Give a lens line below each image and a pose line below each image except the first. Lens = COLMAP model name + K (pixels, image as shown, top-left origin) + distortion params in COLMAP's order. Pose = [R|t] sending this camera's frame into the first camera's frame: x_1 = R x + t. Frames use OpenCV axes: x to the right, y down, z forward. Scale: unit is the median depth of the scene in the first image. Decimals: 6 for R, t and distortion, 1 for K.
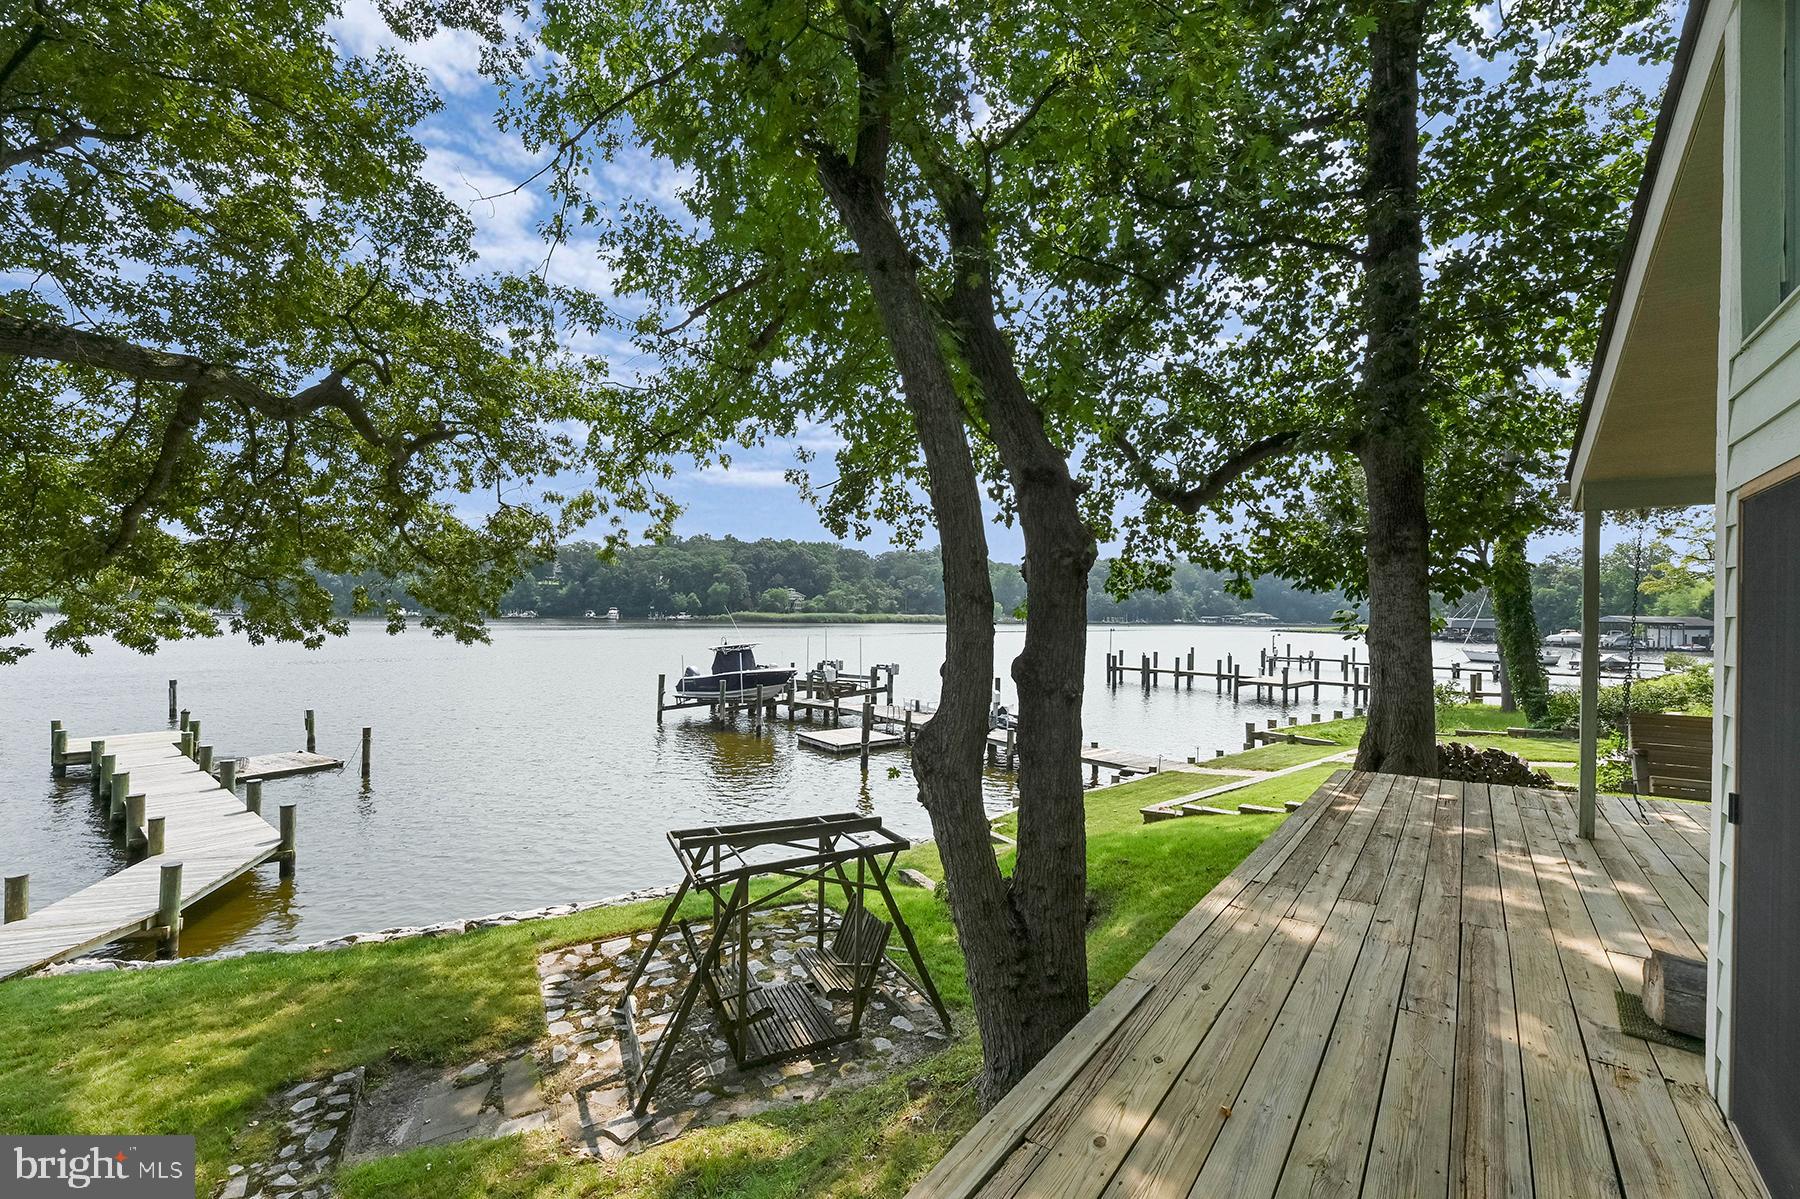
lens RADIAL K [[728.9, 0, 902.7], [0, 728.9, 604.7], [0, 0, 1]] dist [-0.009655, -0.000235]
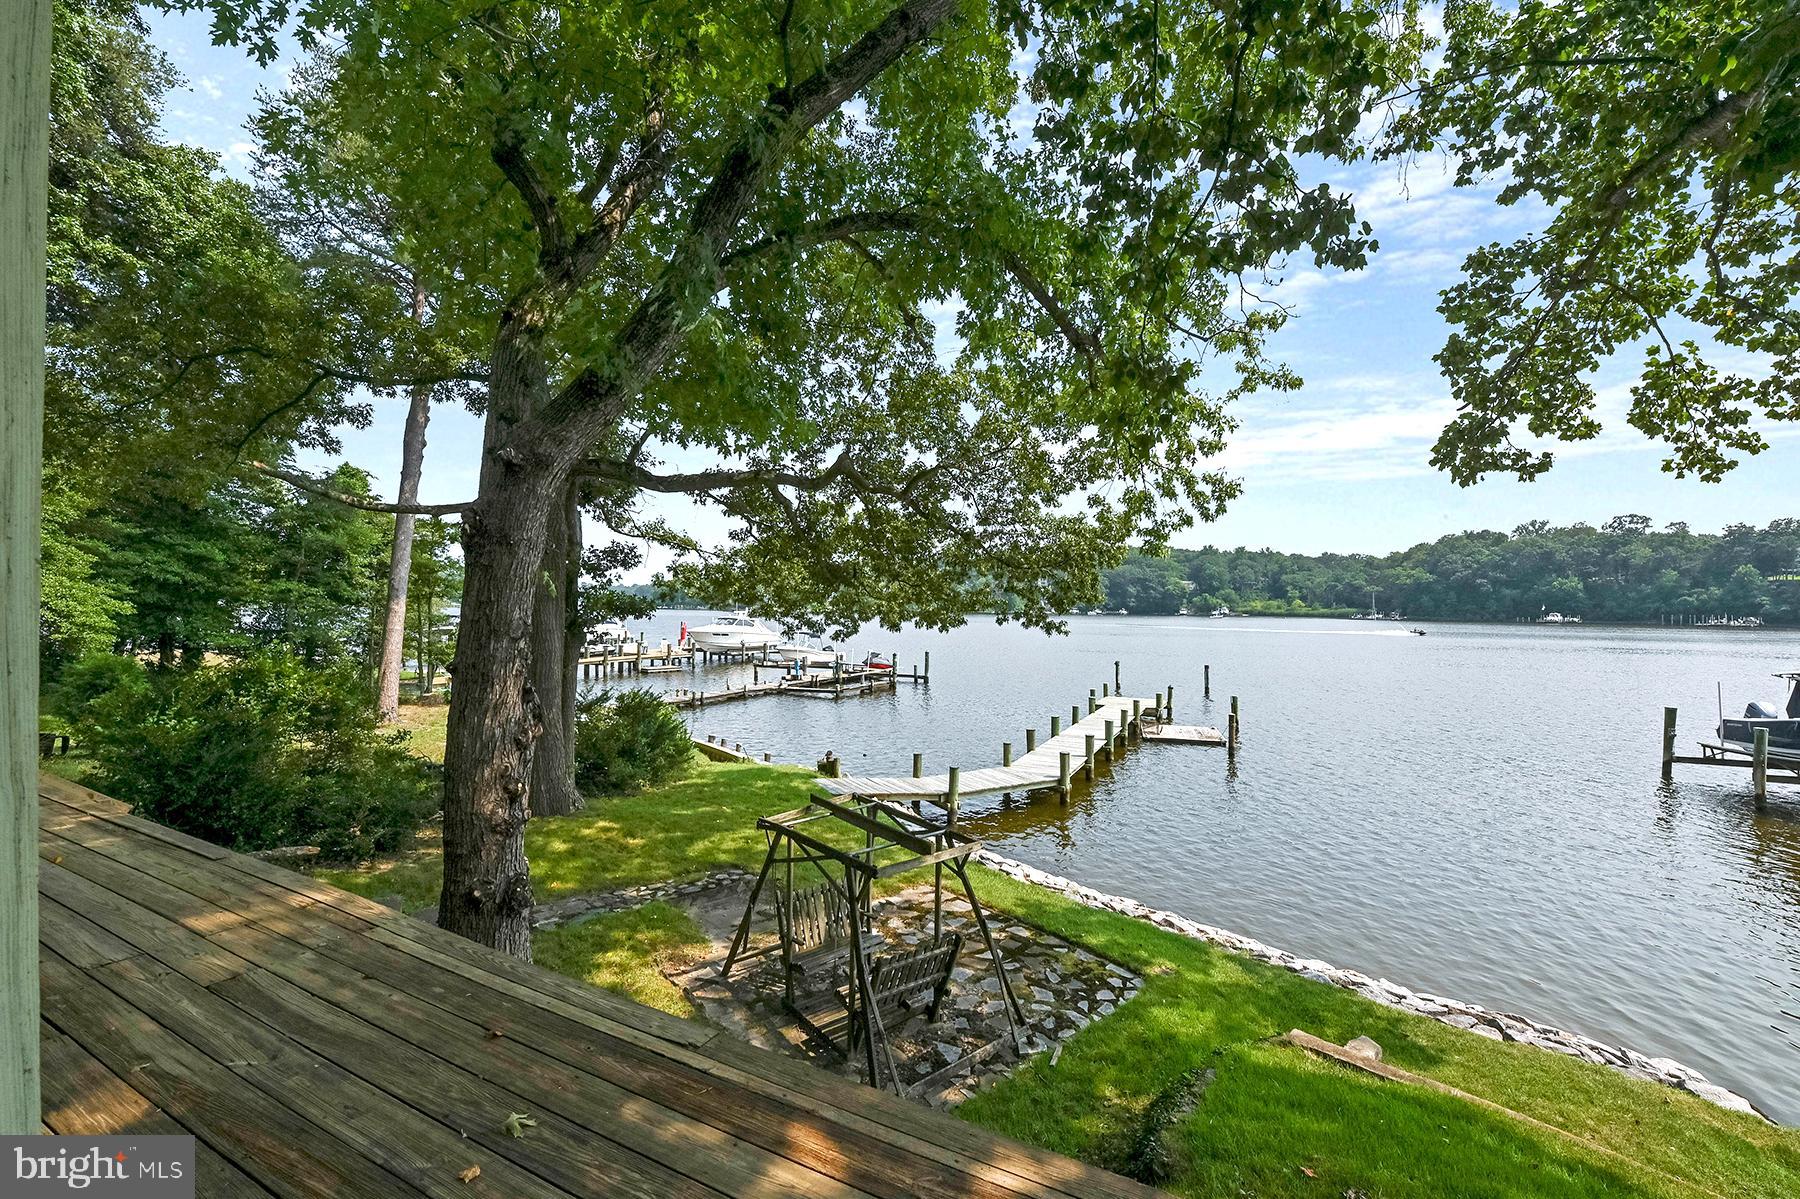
lens RADIAL K [[728.9, 0, 902.7], [0, 728.9, 604.7], [0, 0, 1]] dist [-0.009655, -0.000235]
pose [[0.207434, -0.010013, -0.978198, 0.366633], [0.002782, 0.999950, -0.009646, 0.012553], [0.978245, -0.000721, 0.207451, 0.374770]]
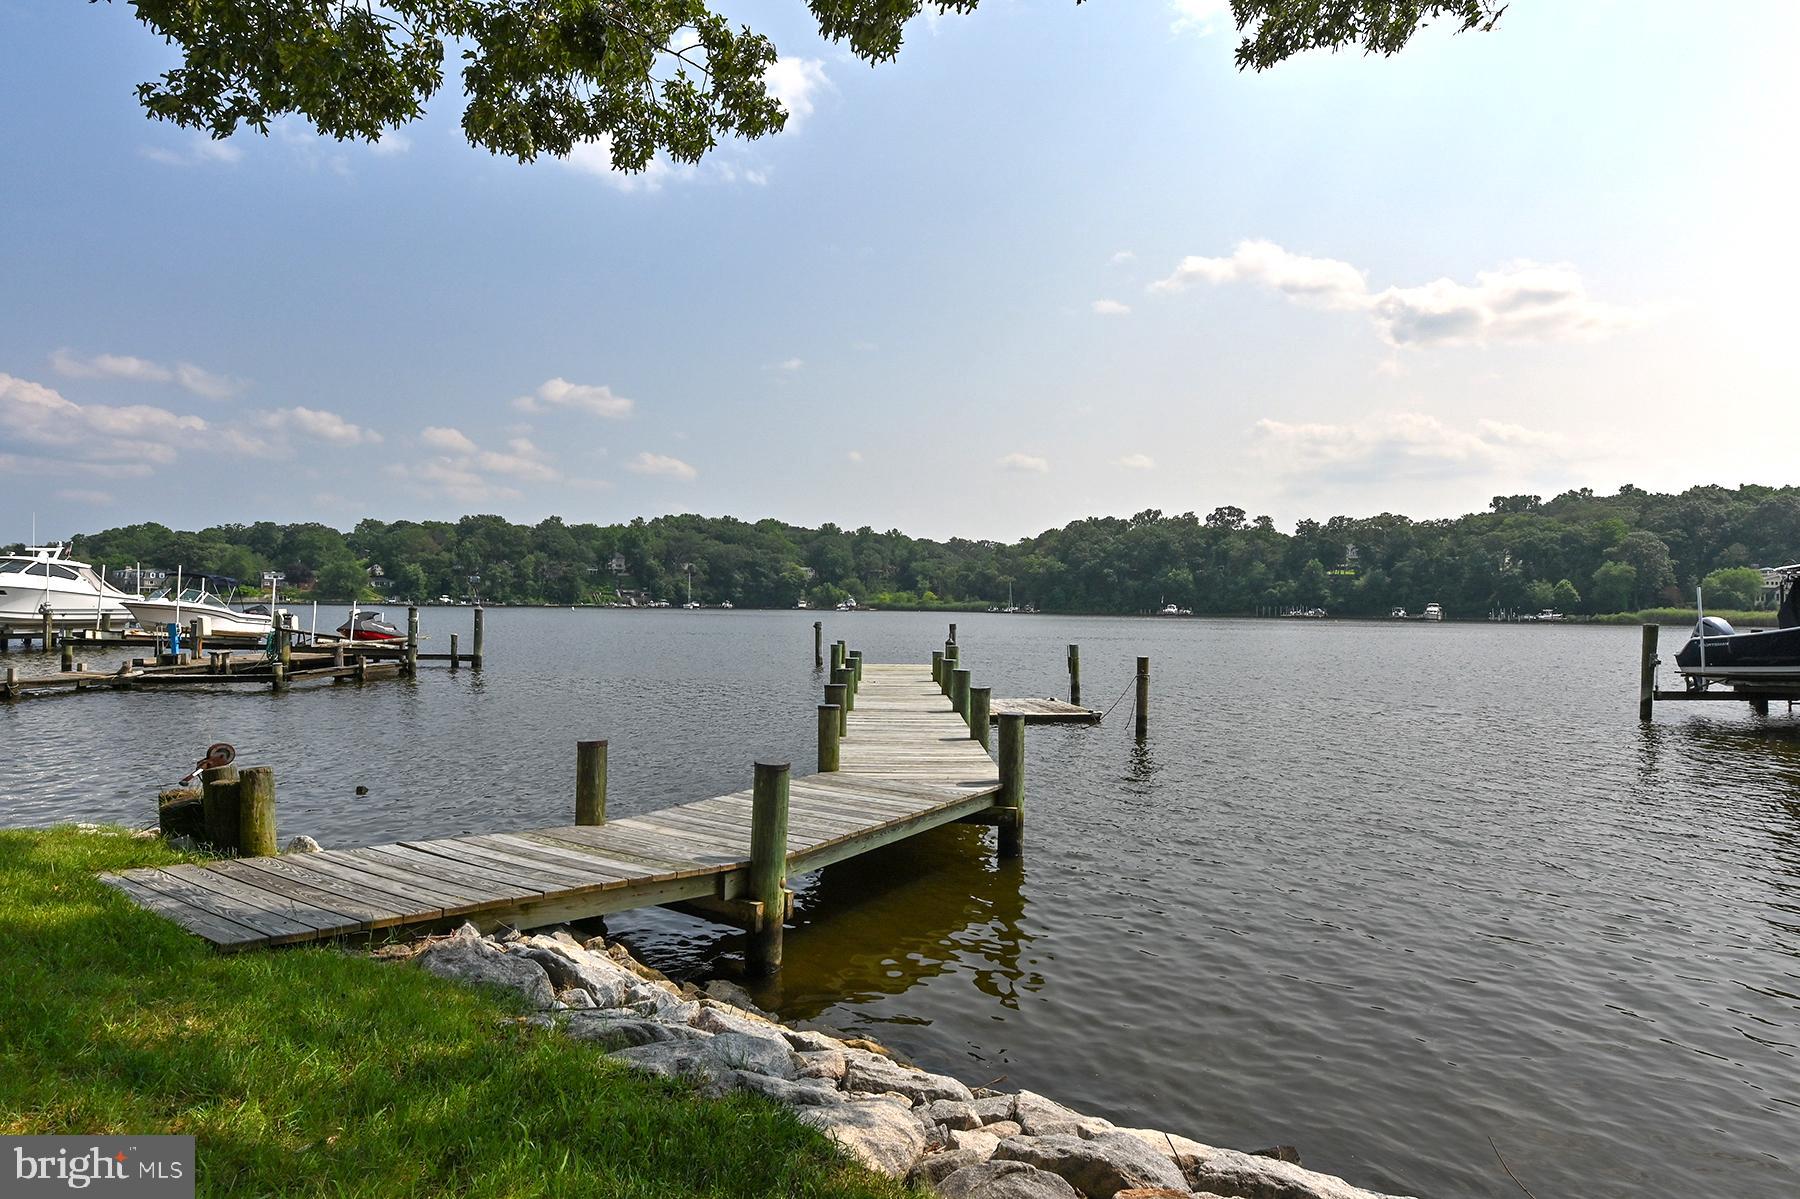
lens RADIAL K [[961.4, 0, 909.7], [0, 961.4, 599.1], [0, 0, 1]] dist [-0.010015, 0.000528]
pose [[0.644214, -0.009733, -0.764783, -0.350839], [0.002226, 0.999939, -0.010850, 0.182828], [0.764842, 0.005287, 0.644196, 0.467647]]
